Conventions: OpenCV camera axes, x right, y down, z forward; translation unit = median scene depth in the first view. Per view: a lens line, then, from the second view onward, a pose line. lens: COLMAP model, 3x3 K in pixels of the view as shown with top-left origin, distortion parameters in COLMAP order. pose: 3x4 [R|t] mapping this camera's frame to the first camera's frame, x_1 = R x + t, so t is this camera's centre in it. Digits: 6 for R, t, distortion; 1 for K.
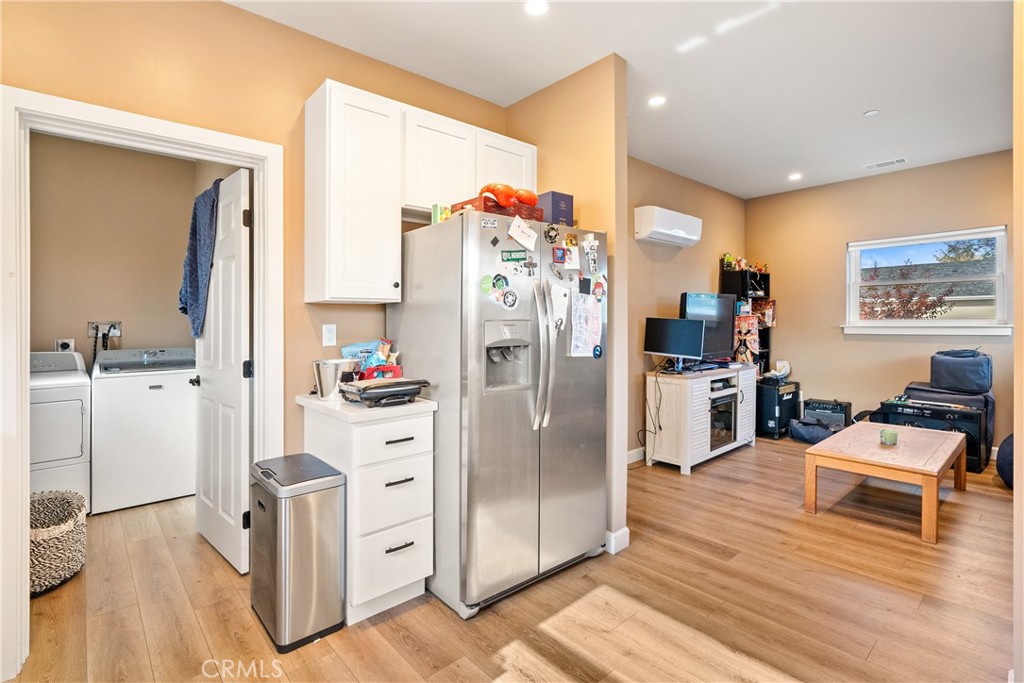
lens RADIAL K [[466.2, 0, 517.6], [0, 466.2, 332.5], [0, 0, 1]] dist [-0.010073, 0.003621]
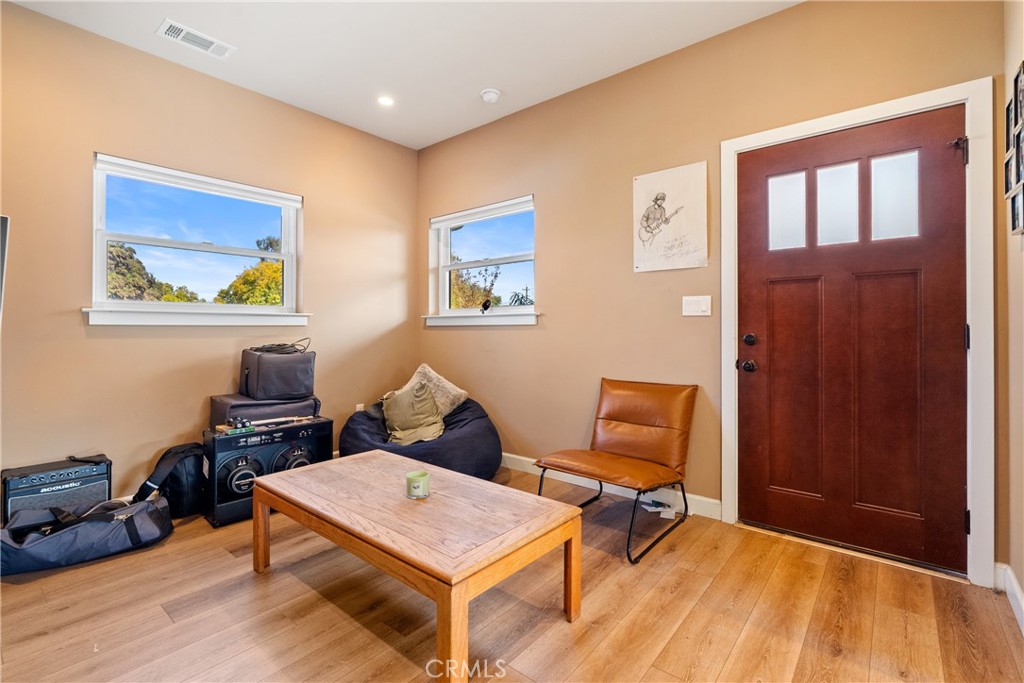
lens RADIAL K [[466.2, 0, 502.9], [0, 466.2, 329.6], [0, 0, 1]] dist [-0.010073, 0.003621]
pose [[-0.146392, 0.009741, 0.989179, 0.145667], [0.023267, 0.999709, -0.006401, 0.026353], [-0.988953, 0.022079, -0.146576, 0.726432]]
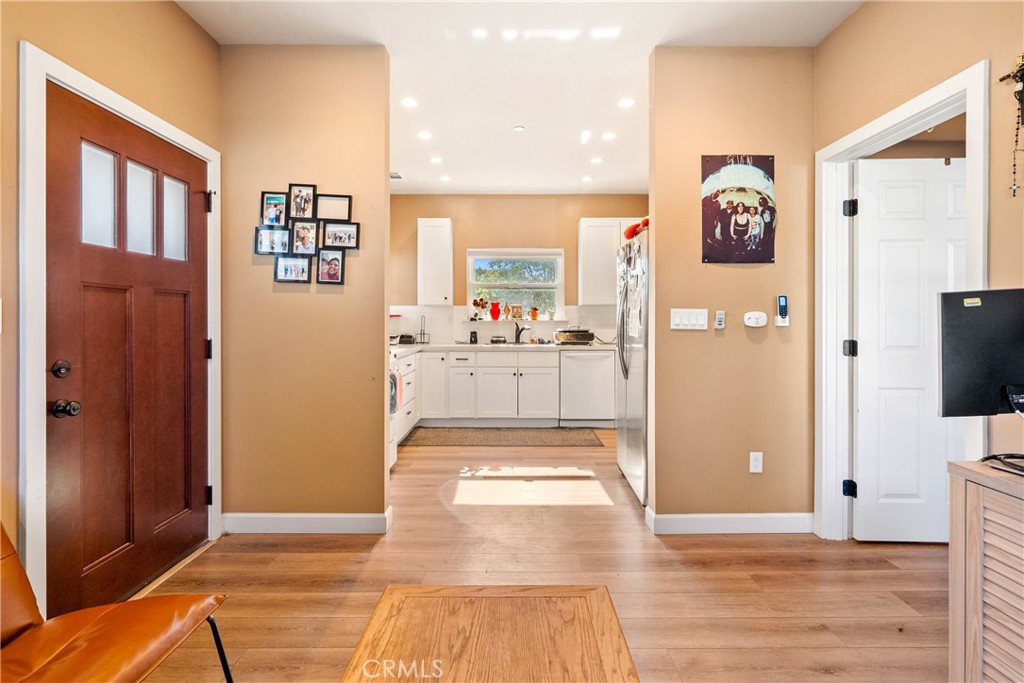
lens RADIAL K [[466.2, 0, 528.0], [0, 466.2, 319.9], [0, 0, 1]] dist [-0.010073, 0.003621]
pose [[-0.642880, 0.009911, -0.765903, 0.740656], [-0.010161, 0.999718, 0.021466, -0.012610], [0.765900, 0.021582, -0.642598, 0.886861]]
